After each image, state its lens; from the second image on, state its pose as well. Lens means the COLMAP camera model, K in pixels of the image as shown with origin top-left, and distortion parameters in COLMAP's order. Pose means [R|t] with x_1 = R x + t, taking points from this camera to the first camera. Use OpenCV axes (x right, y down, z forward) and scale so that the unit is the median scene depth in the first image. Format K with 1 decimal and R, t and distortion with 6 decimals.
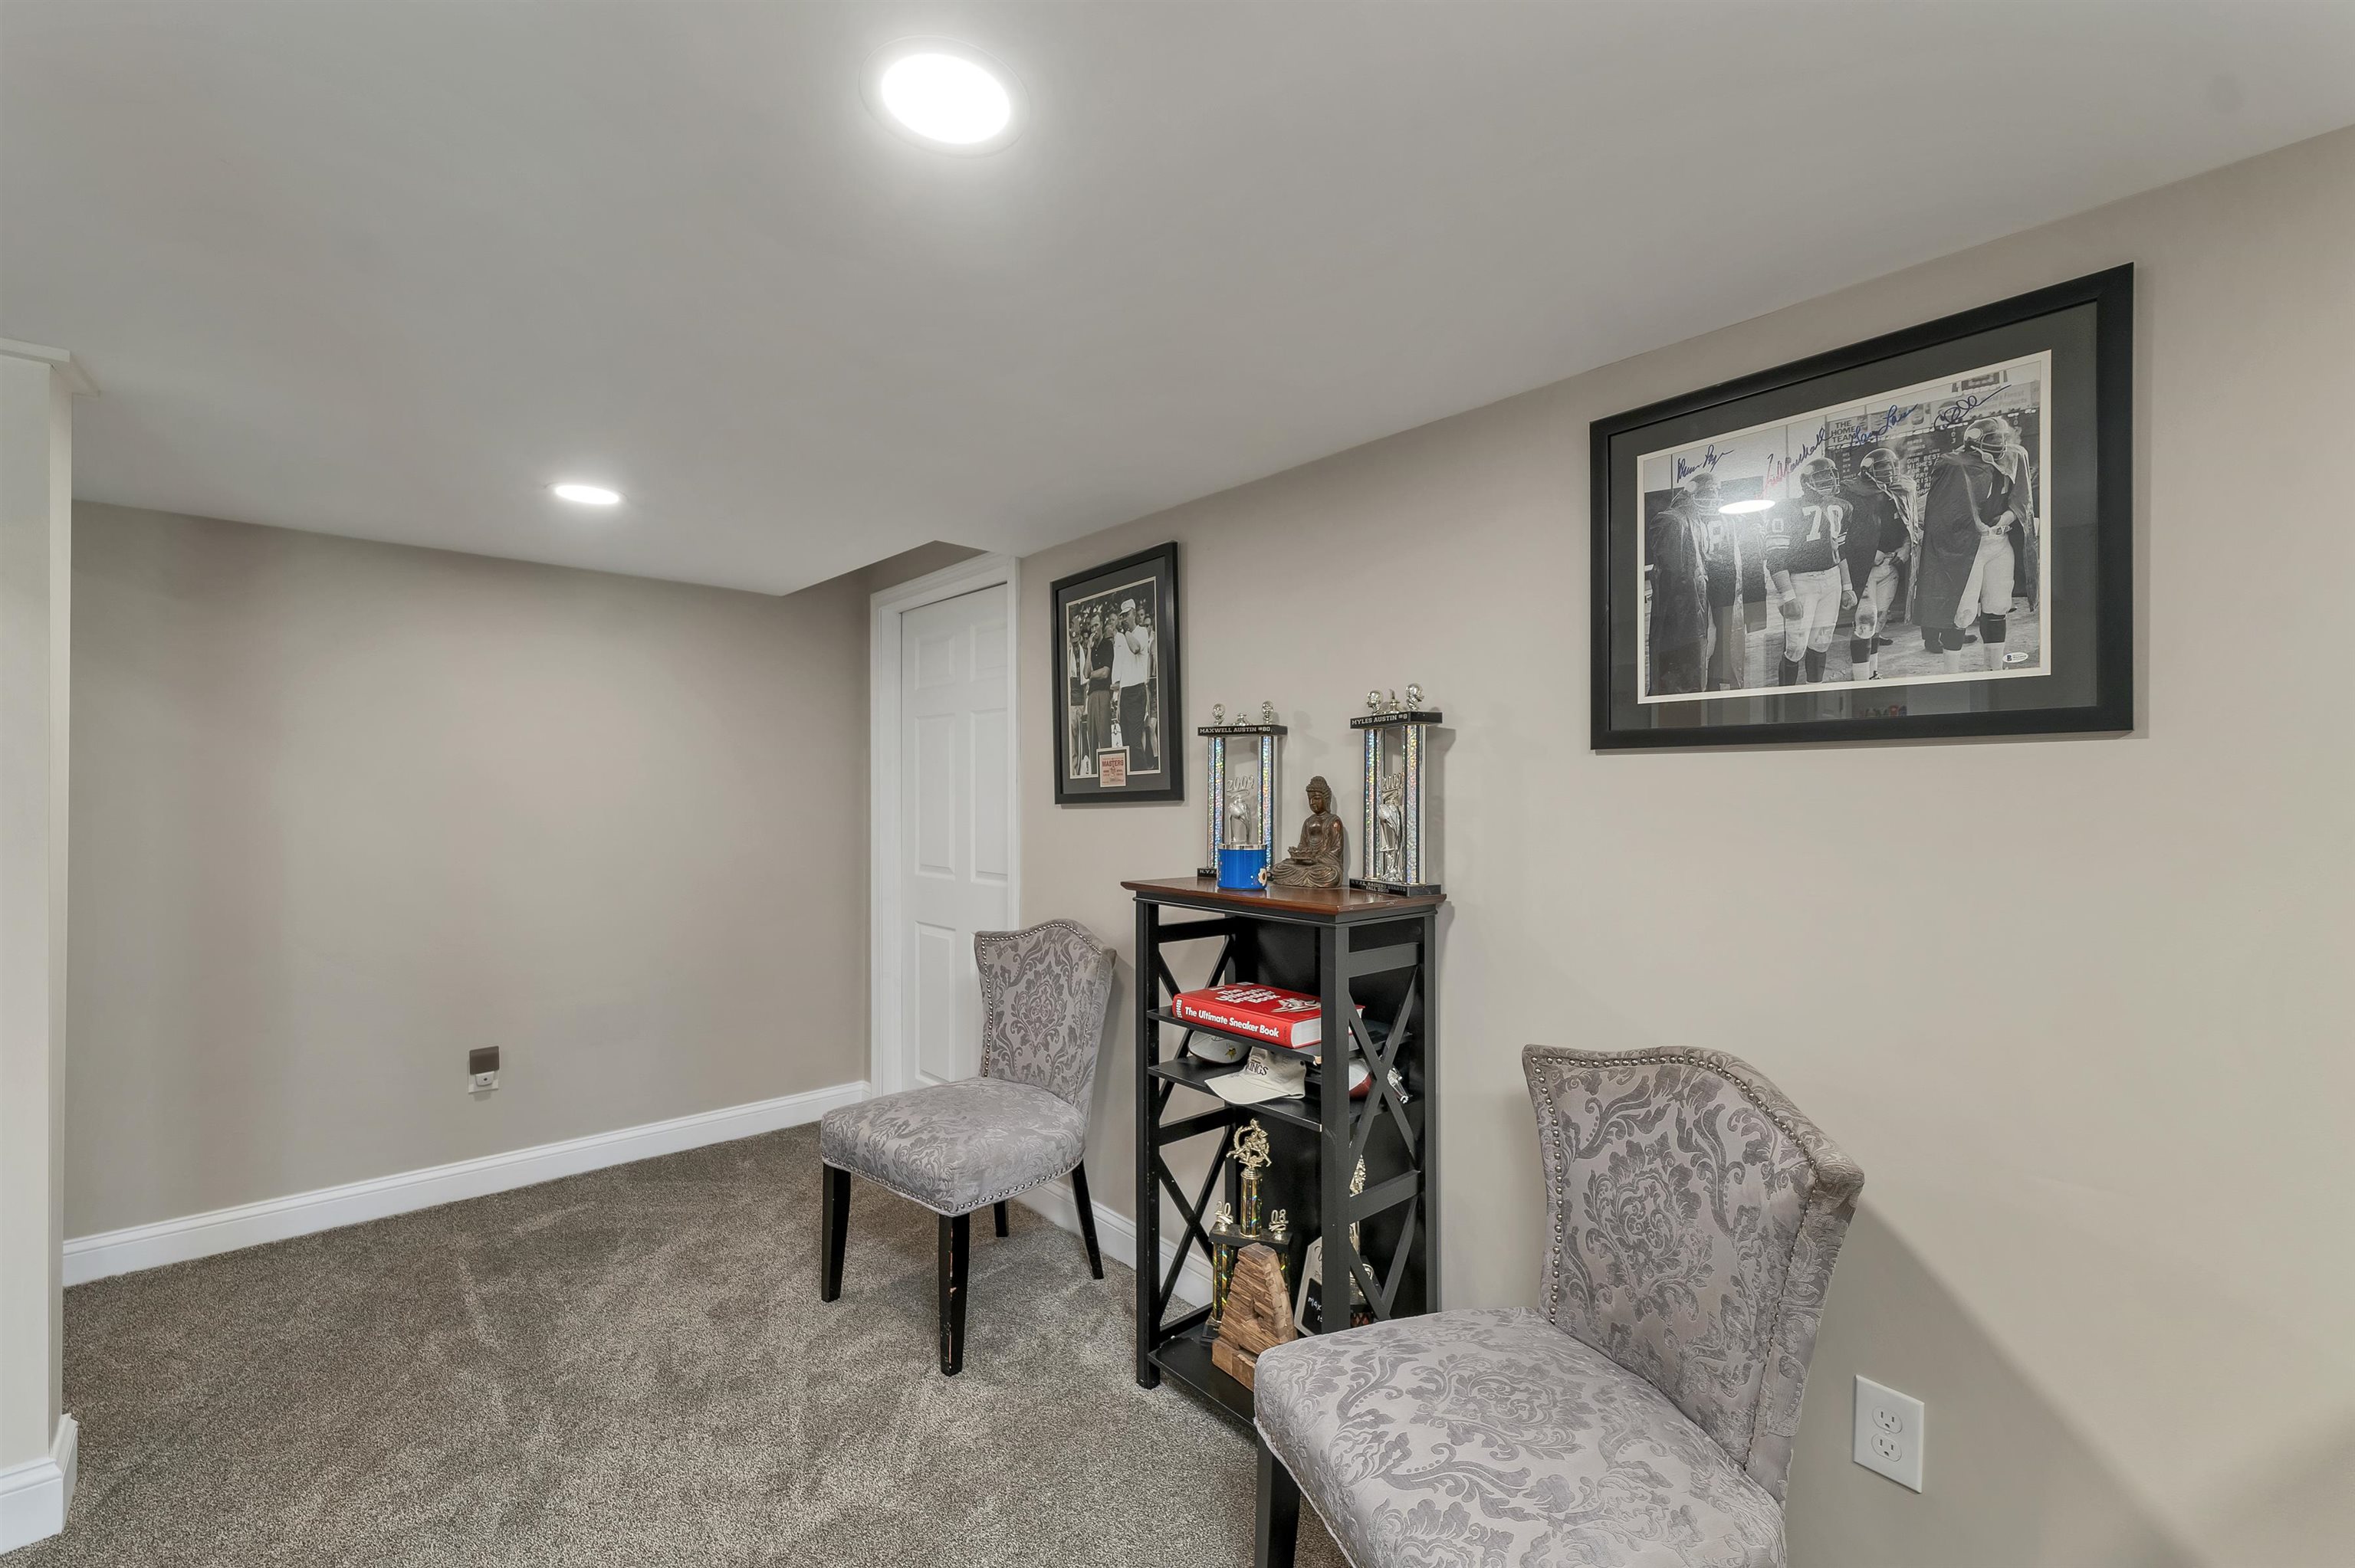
lens RADIAL K [[969.6, 0, 1186.3], [0, 969.6, 799.4], [0, 0, 1]] dist [0.001831, 0.000247]
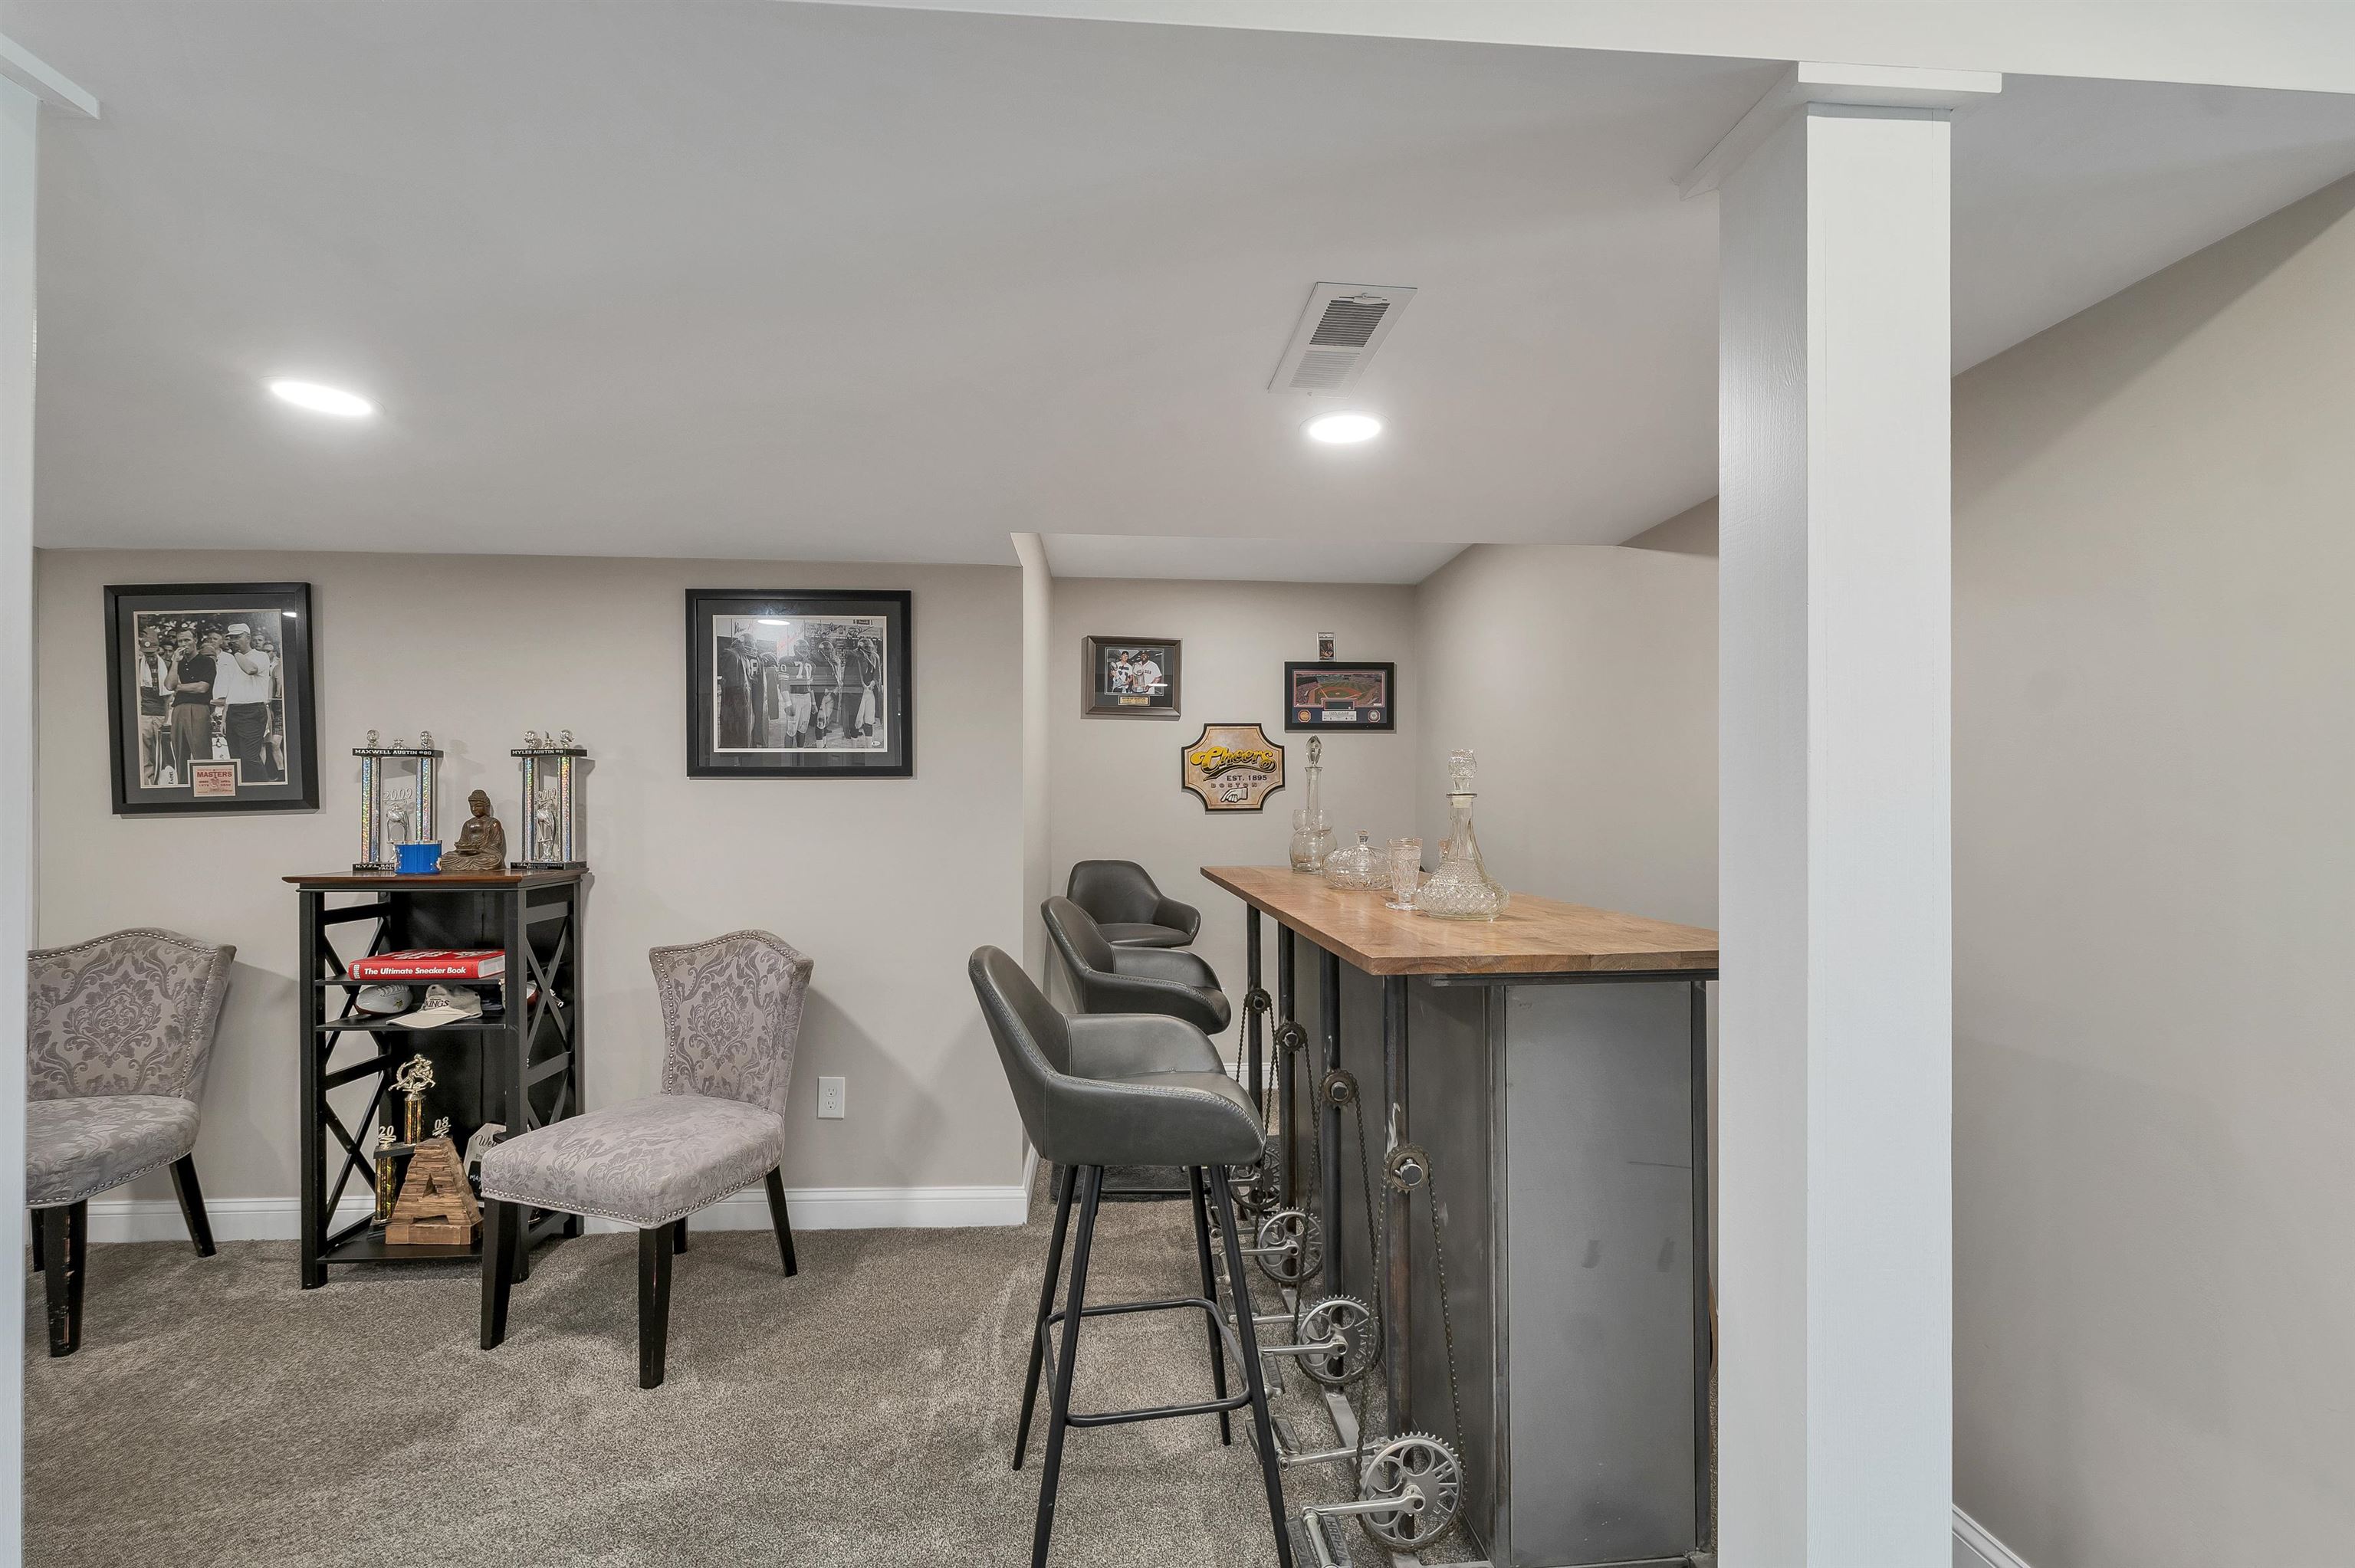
lens RADIAL K [[988.8, 0, 1161.2], [0, 988.8, 795.4], [0, 0, 1]] dist [0.000857, -0.000010]
pose [[0.633352, 0.001503, 0.773862, -0.335830], [0.006710, 0.999950, -0.007433, 0.000885], [-0.773835, 0.009900, 0.633310, -0.629760]]
